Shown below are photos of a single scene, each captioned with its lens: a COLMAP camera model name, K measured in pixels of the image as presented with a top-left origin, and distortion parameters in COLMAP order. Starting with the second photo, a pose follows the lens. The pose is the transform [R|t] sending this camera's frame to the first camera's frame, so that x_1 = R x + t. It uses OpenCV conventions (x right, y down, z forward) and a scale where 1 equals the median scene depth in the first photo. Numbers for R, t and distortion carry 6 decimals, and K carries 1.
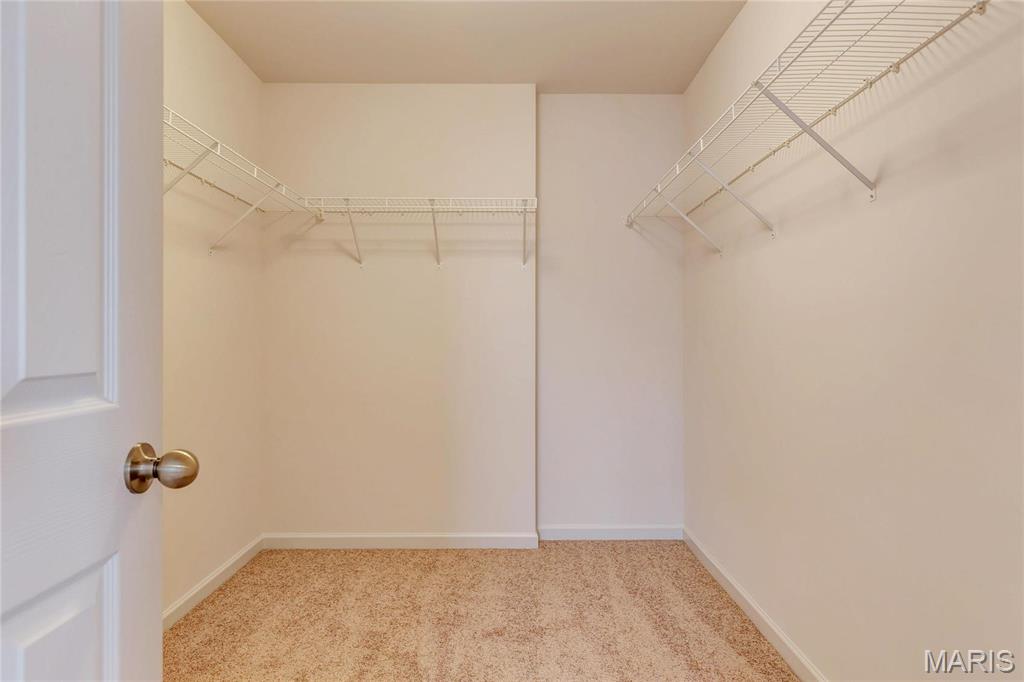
lens RADIAL K [[631.0, 0, 512.0], [0, 631.0, 341.0], [0, 0, 1]] dist [0.001781, -0.000034]
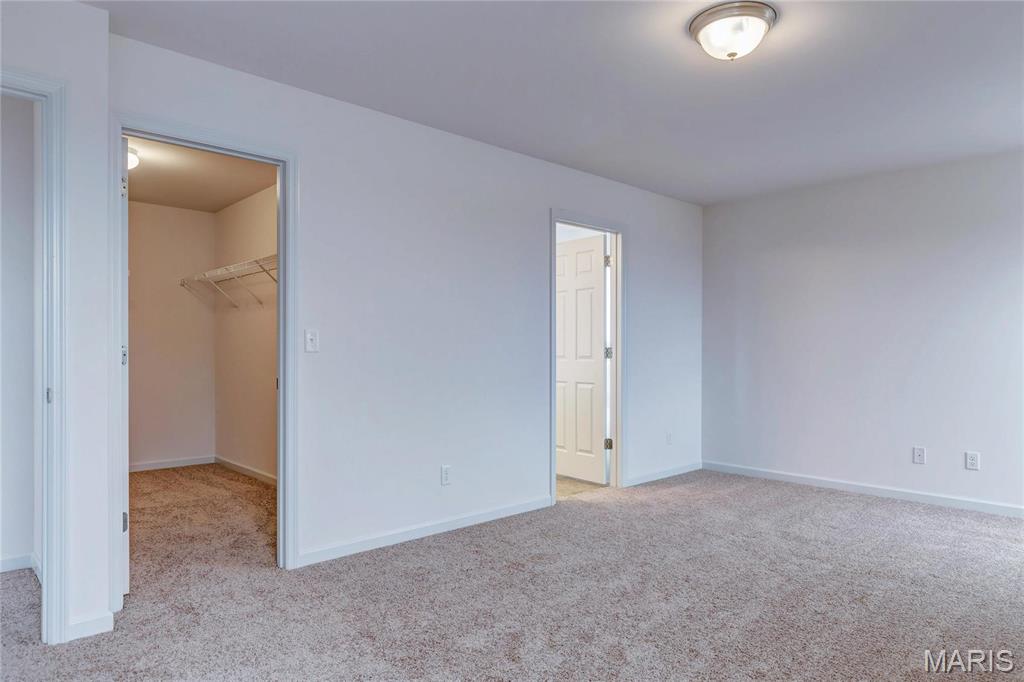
lens RADIAL K [[631.0, 0, 512.0], [0, 631.0, 341.0], [0, 0, 1]] dist [0.001781, -0.000034]
pose [[0.737012, 0.007950, 0.675833, -0.330750], [-0.006050, 0.999968, -0.005165, -0.030721], [-0.675852, -0.000281, 0.737037, -0.922528]]
